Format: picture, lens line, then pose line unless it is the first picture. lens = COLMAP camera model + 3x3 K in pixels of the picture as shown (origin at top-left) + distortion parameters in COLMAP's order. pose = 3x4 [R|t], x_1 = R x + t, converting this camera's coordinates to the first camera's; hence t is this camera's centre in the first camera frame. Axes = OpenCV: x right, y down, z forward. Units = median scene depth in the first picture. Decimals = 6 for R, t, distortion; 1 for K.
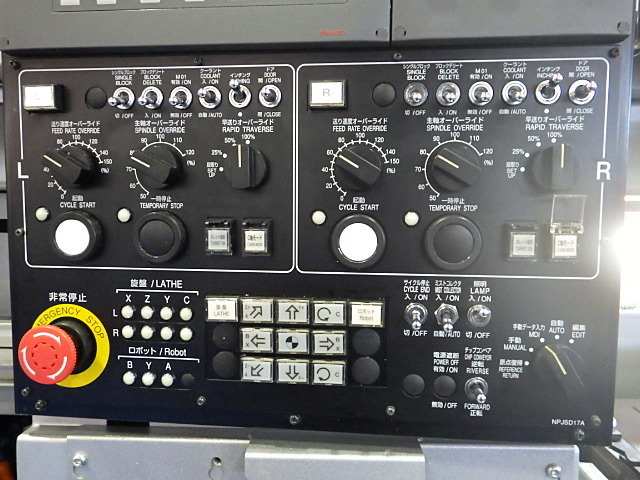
lens RADIAL K [[525.9, 0, 318.5], [0, 525.9, 239.7], [0, 0, 1]] dist [-0.012191, 0.005817]
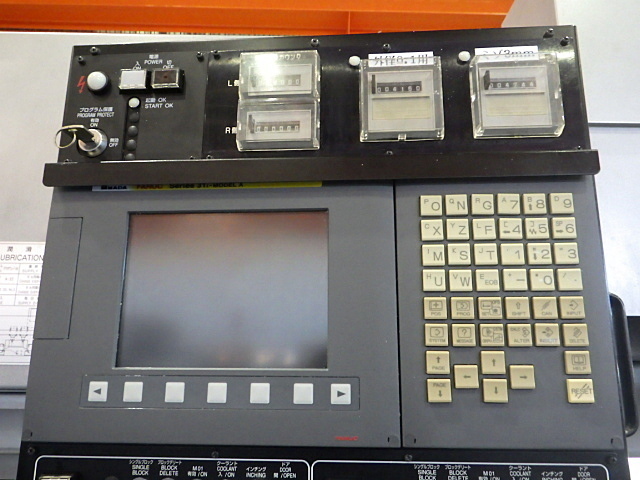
lens RADIAL K [[525.9, 0, 323.9], [0, 525.9, 239.9], [0, 0, 1]] dist [-0.012191, 0.005817]
pose [[0.999355, 0.004092, 0.035678, -0.057224], [0.006945, 0.952706, -0.303816, -0.443792], [-0.035234, 0.303867, 0.952063, -0.124599]]
